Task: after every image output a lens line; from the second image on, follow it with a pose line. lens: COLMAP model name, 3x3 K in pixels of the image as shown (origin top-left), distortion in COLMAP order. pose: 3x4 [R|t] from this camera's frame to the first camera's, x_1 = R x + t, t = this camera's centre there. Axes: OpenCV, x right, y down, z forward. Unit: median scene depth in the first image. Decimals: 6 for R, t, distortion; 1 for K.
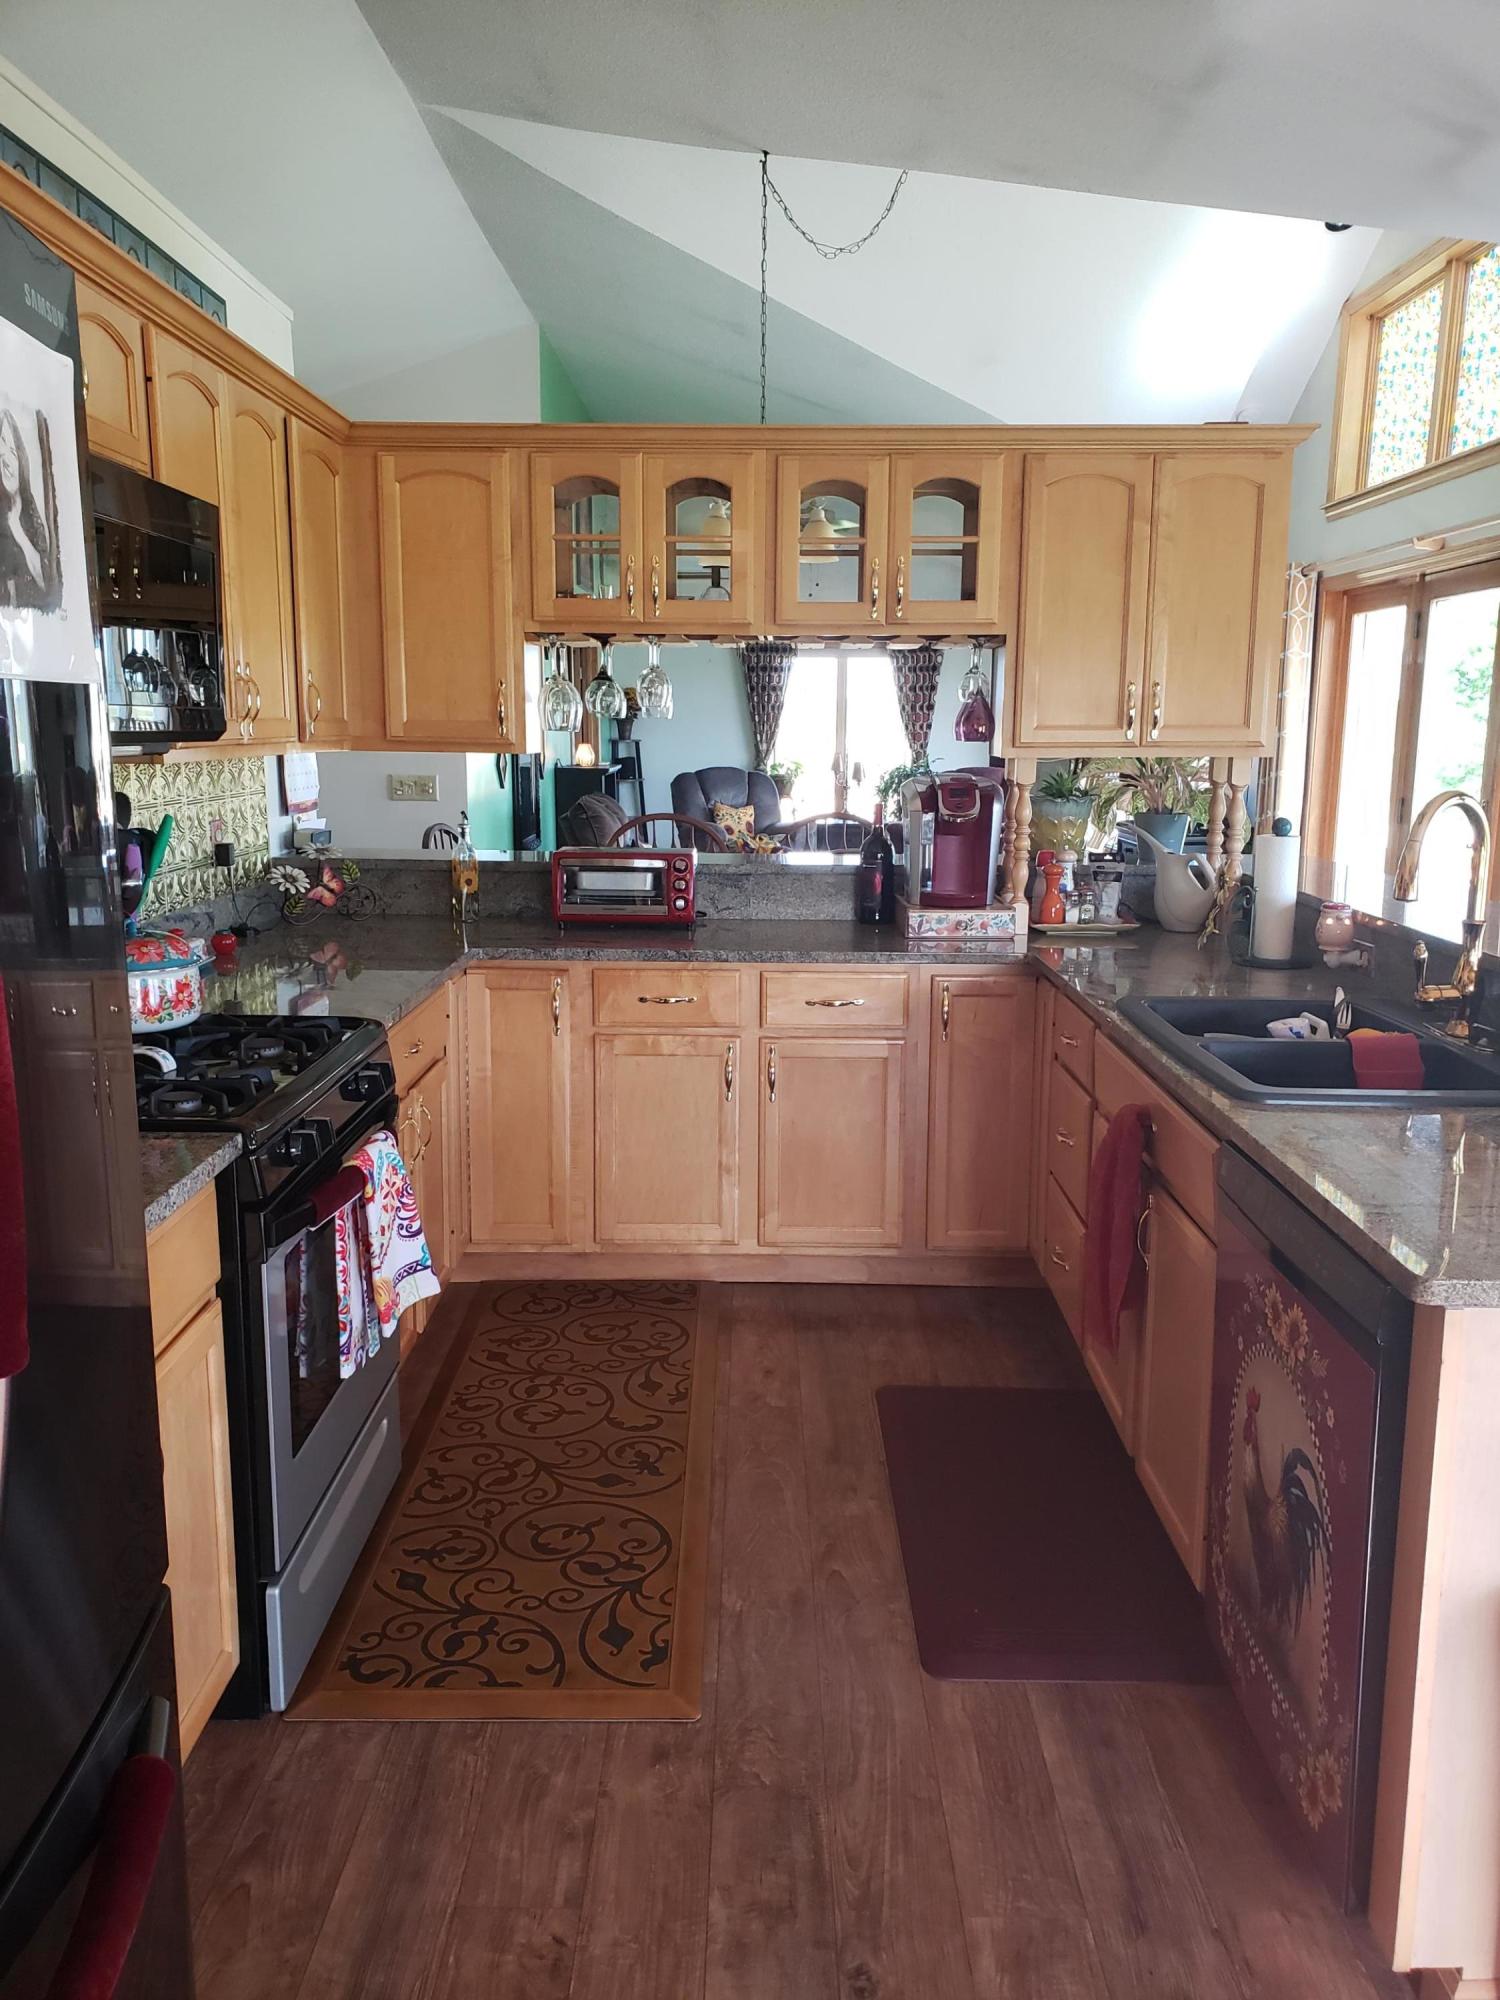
lens RADIAL K [[1505.7, 0, 749.4], [0, 1505.7, 999.3], [0, 0, 1]] dist [-0.001632, 0.000456]
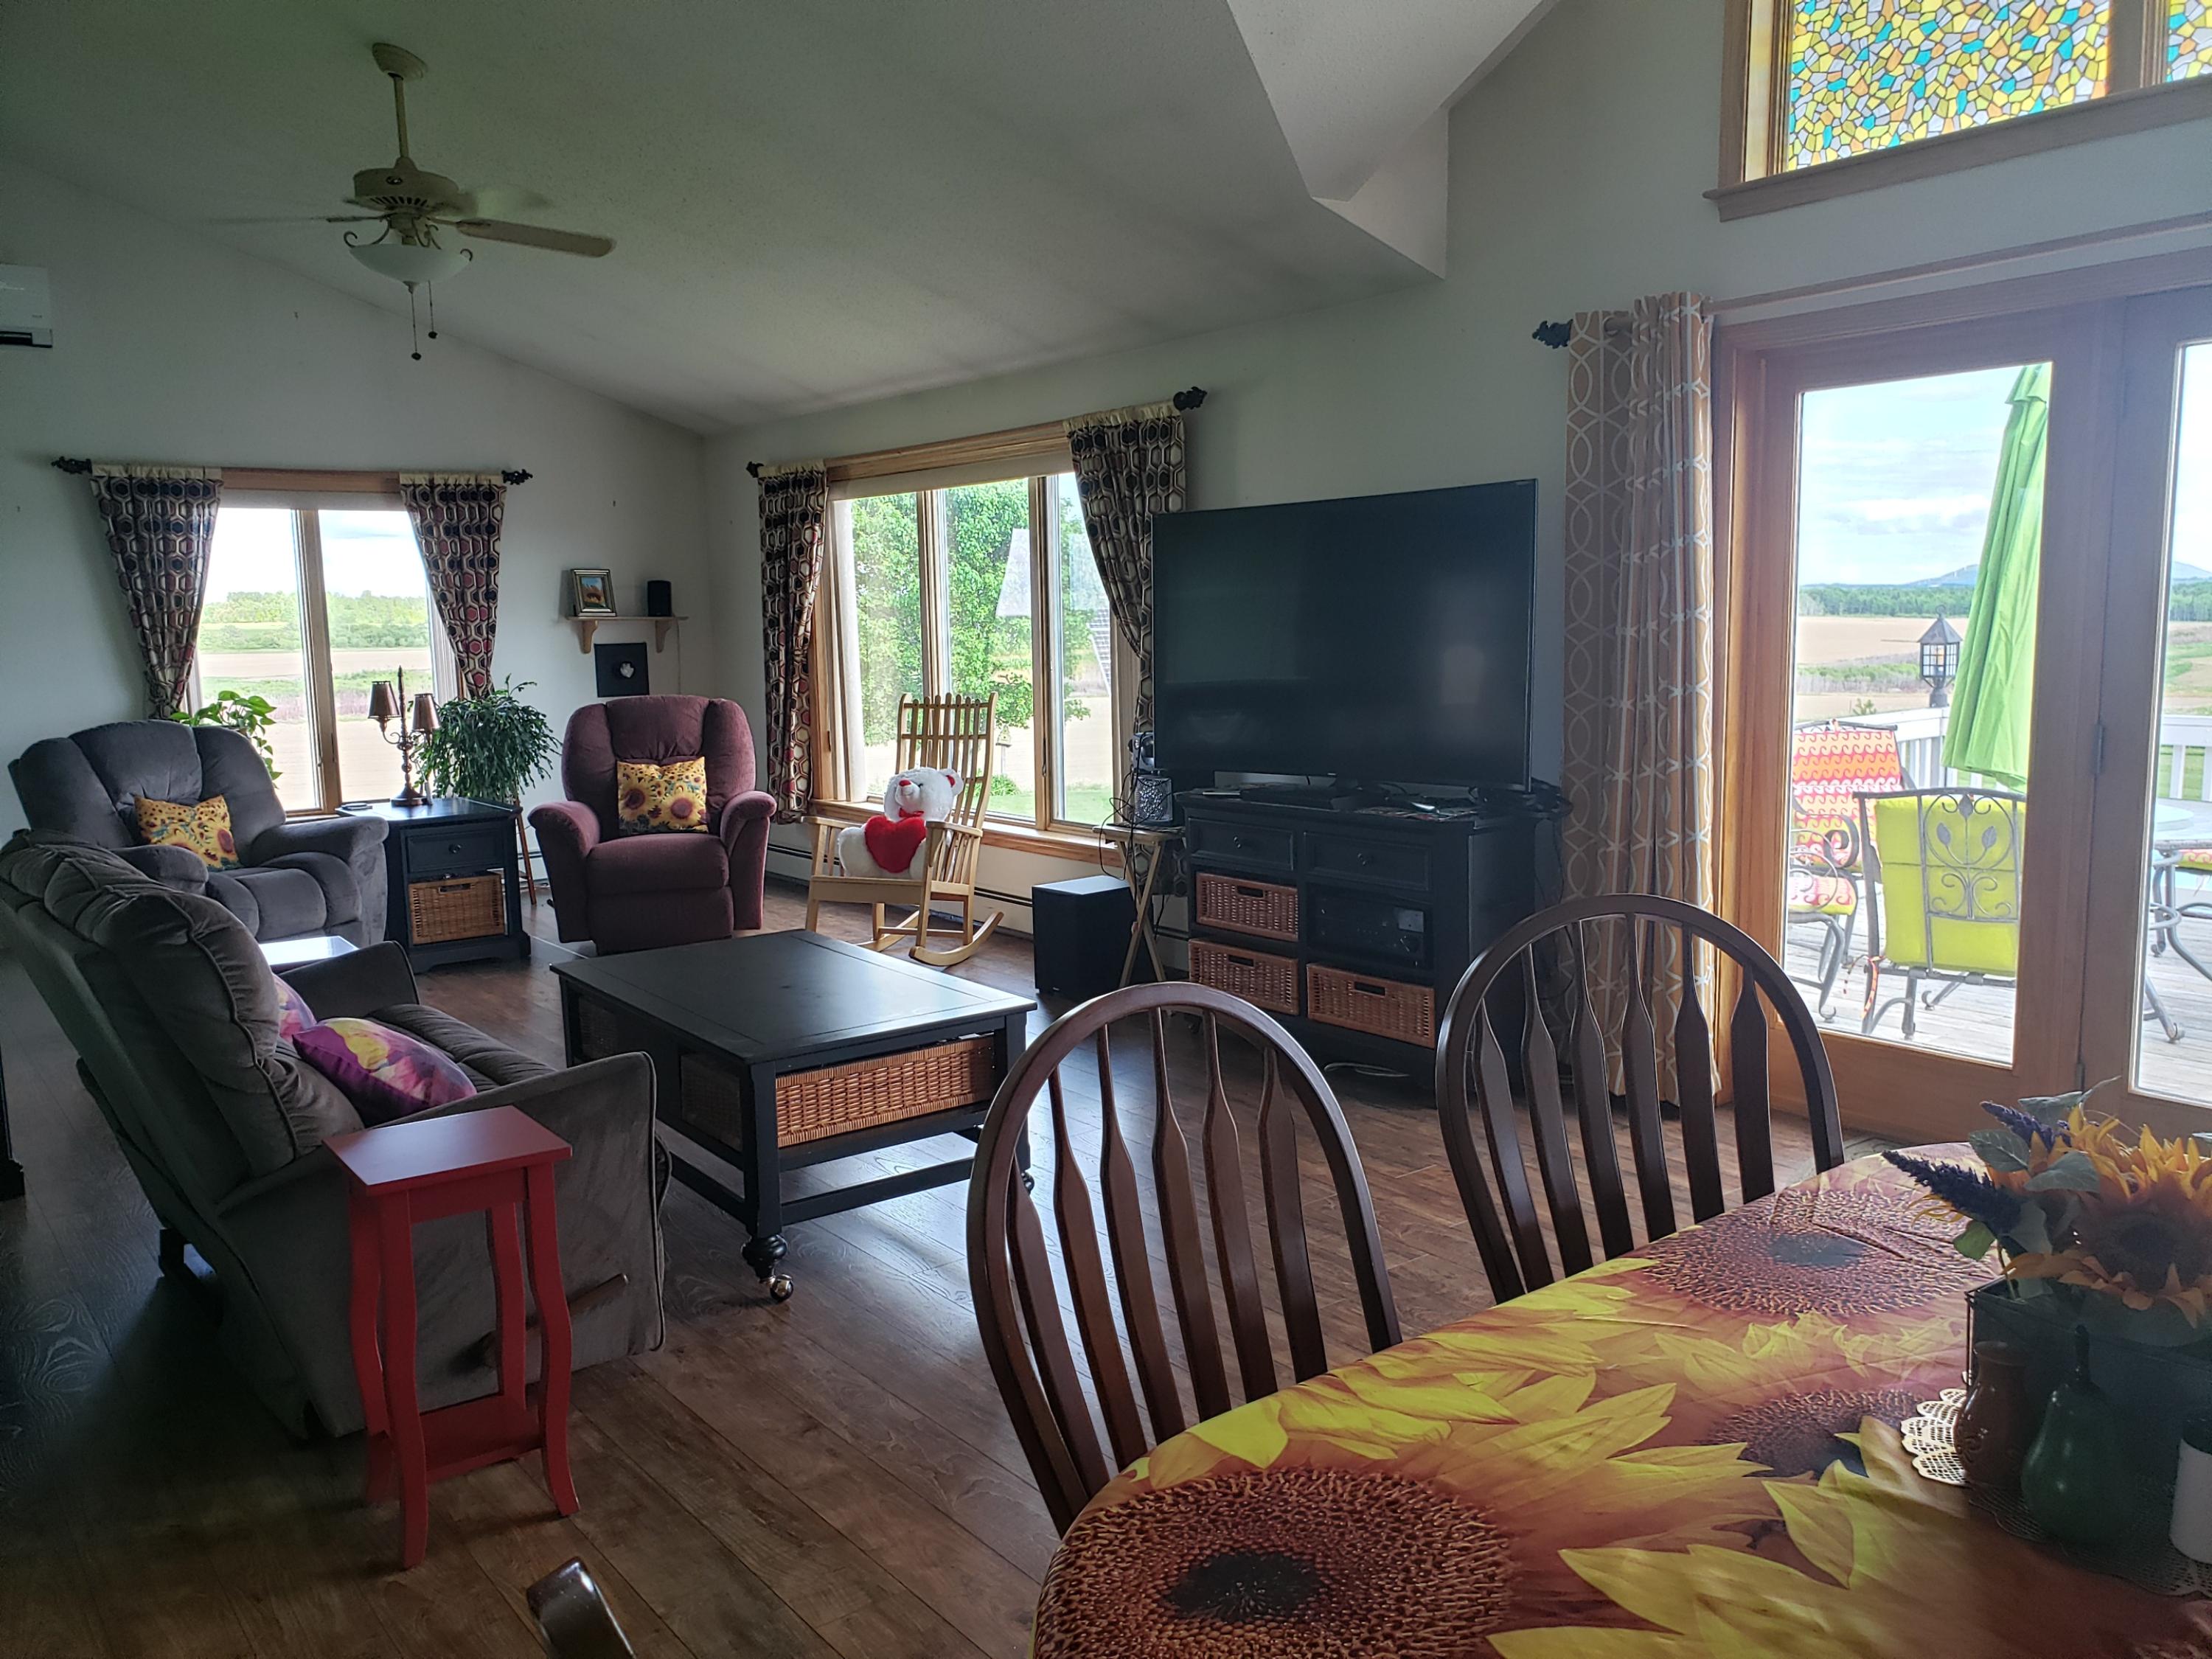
lens RADIAL K [[1665.3, 0, 1109.5], [0, 1665.3, 823.6], [0, 0, 1]] dist [-0.001632, 0.000456]
pose [[0.777299, -0.098022, 0.621448, -0.100201], [0.136176, 0.990585, -0.014081, -0.066423], [-0.614217, 0.095571, 0.783329, 0.364358]]
